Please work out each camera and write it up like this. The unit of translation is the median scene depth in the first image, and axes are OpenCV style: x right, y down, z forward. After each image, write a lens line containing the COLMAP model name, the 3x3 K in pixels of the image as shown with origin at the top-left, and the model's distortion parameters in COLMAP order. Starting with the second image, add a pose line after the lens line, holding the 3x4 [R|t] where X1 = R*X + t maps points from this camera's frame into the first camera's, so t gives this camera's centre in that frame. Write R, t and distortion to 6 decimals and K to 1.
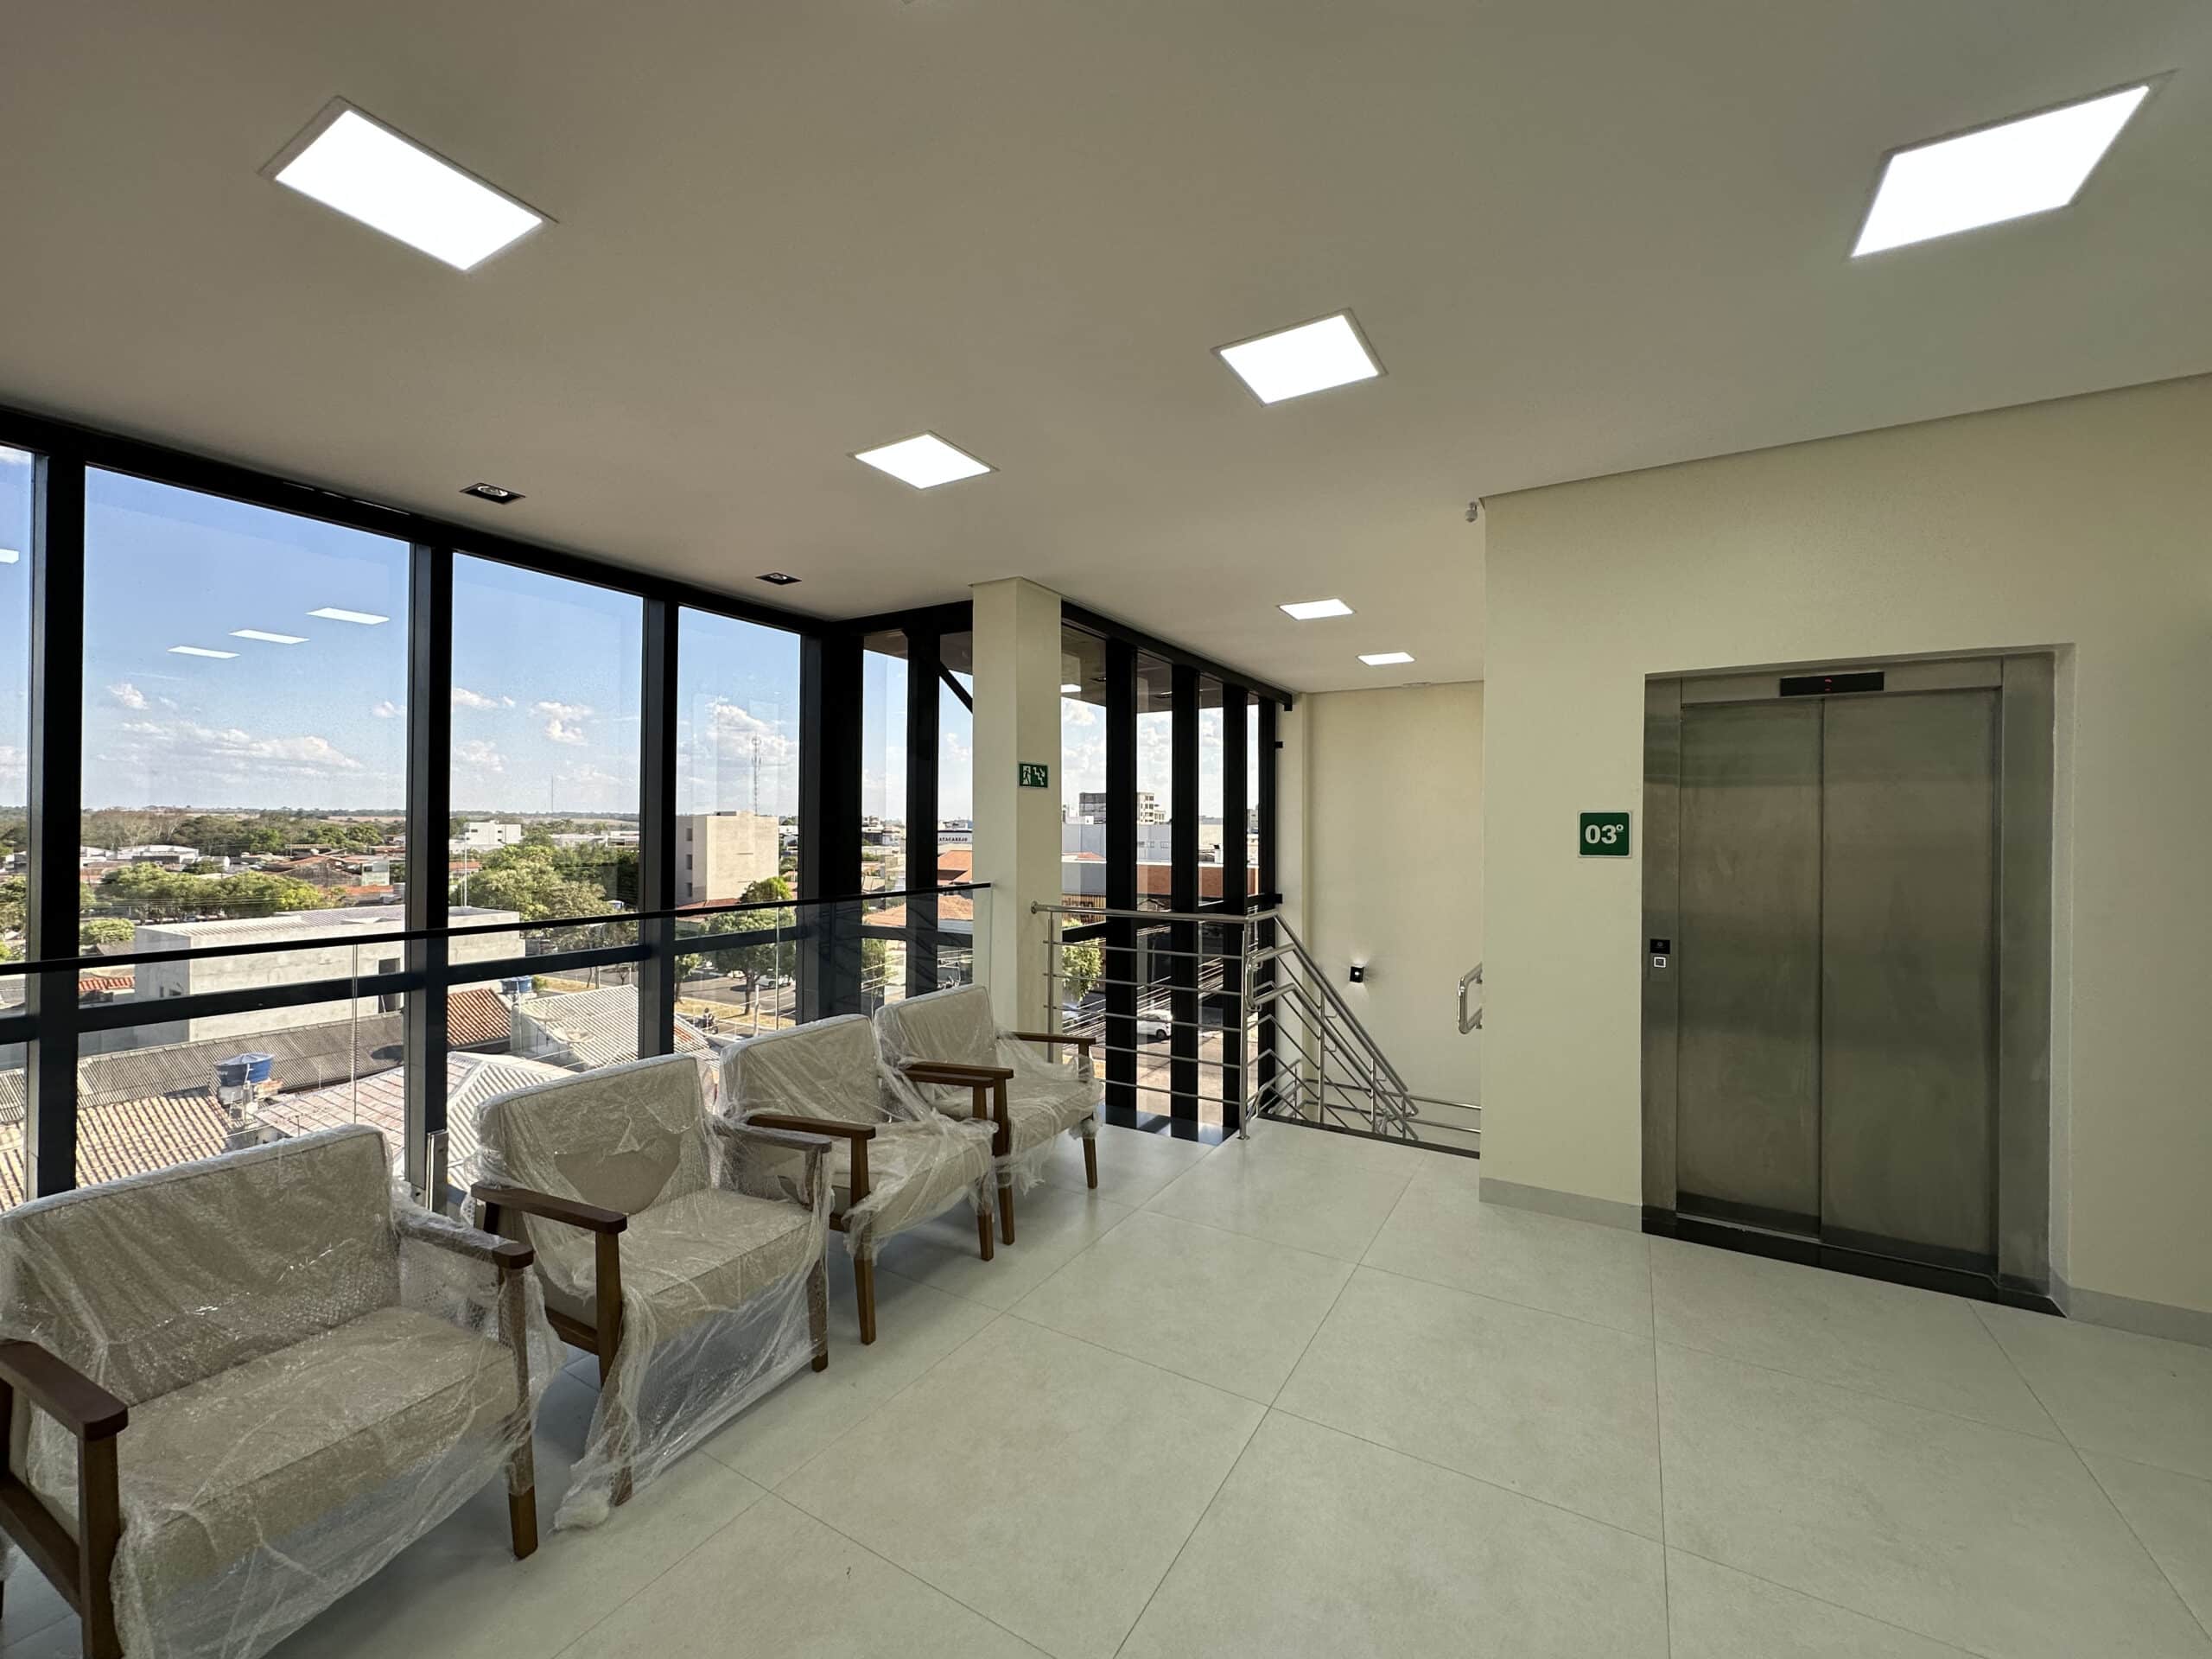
lens RADIAL K [[879.8, 0, 1104.9], [0, 879.8, 832.4], [0, 0, 1]] dist [0.000404, 0.000173]
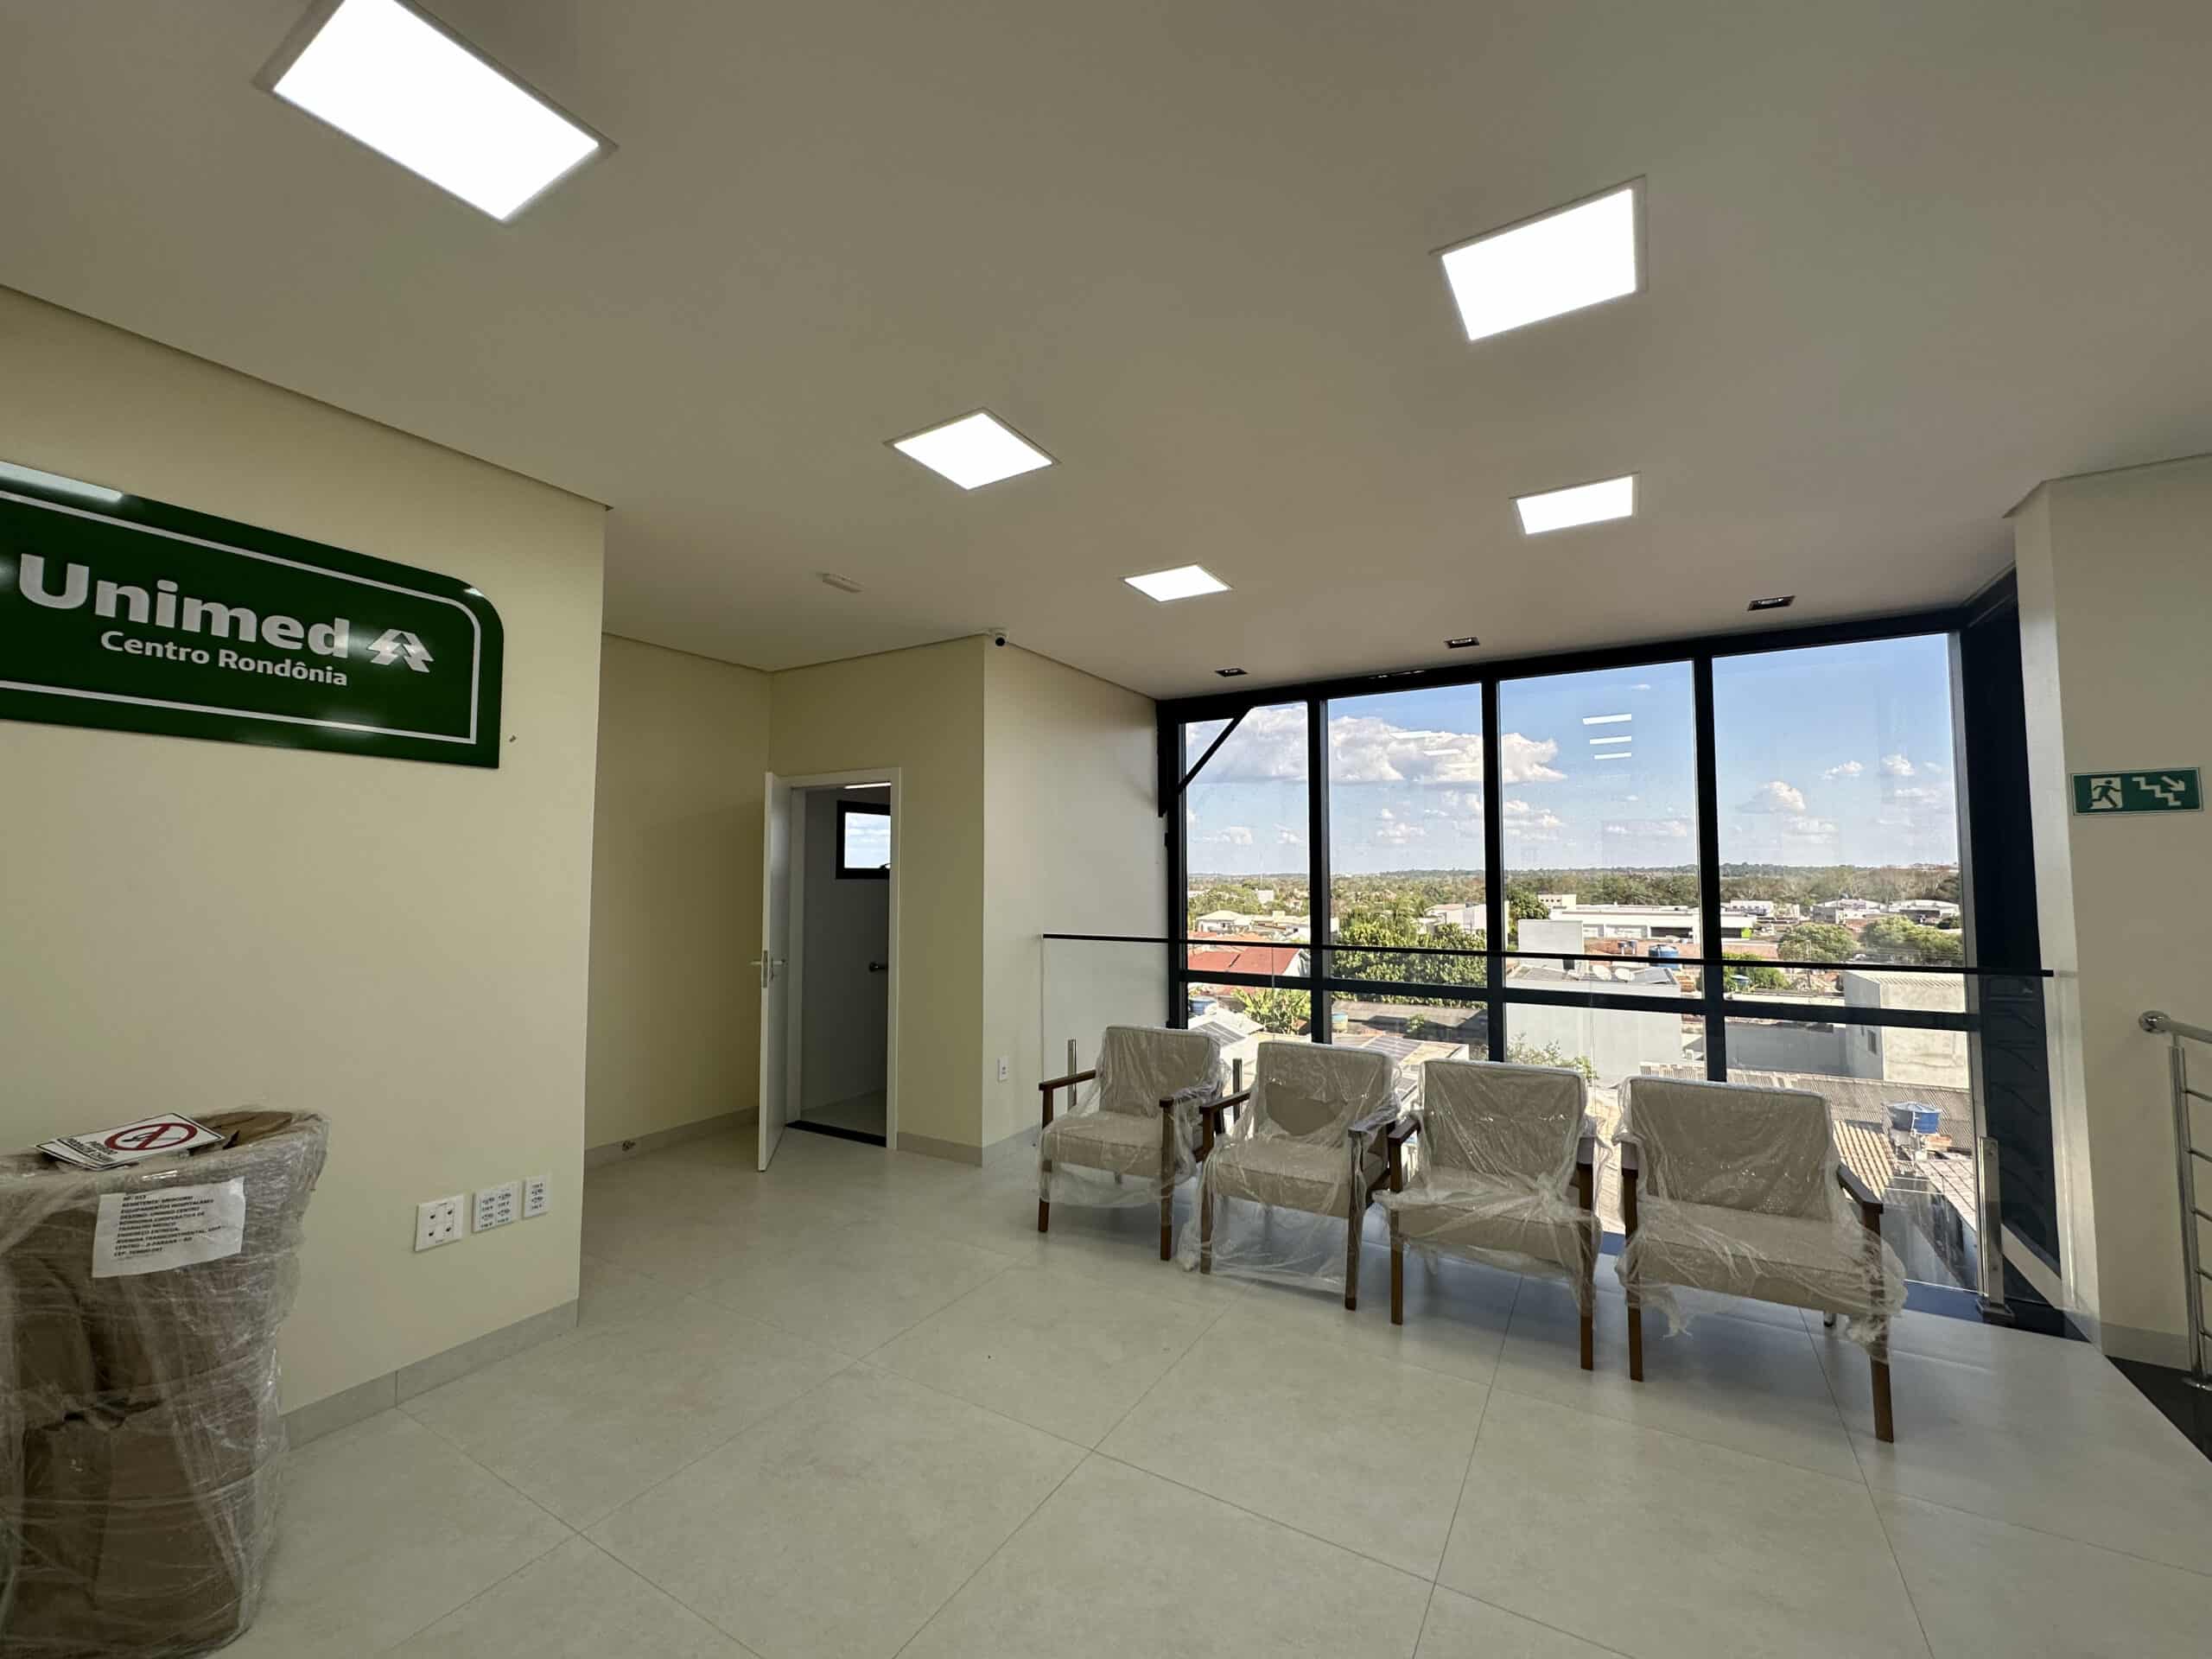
lens RADIAL K [[887.3, 0, 1122.8], [0, 887.3, 811.0], [0, 0, 1]] dist [0.006181, 0.000214]
pose [[0.002807, -0.084379, -0.996430, 0.700235], [-0.001864, 0.996432, -0.084384, -0.001178], [0.999994, 0.002094, 0.002640, 0.452873]]
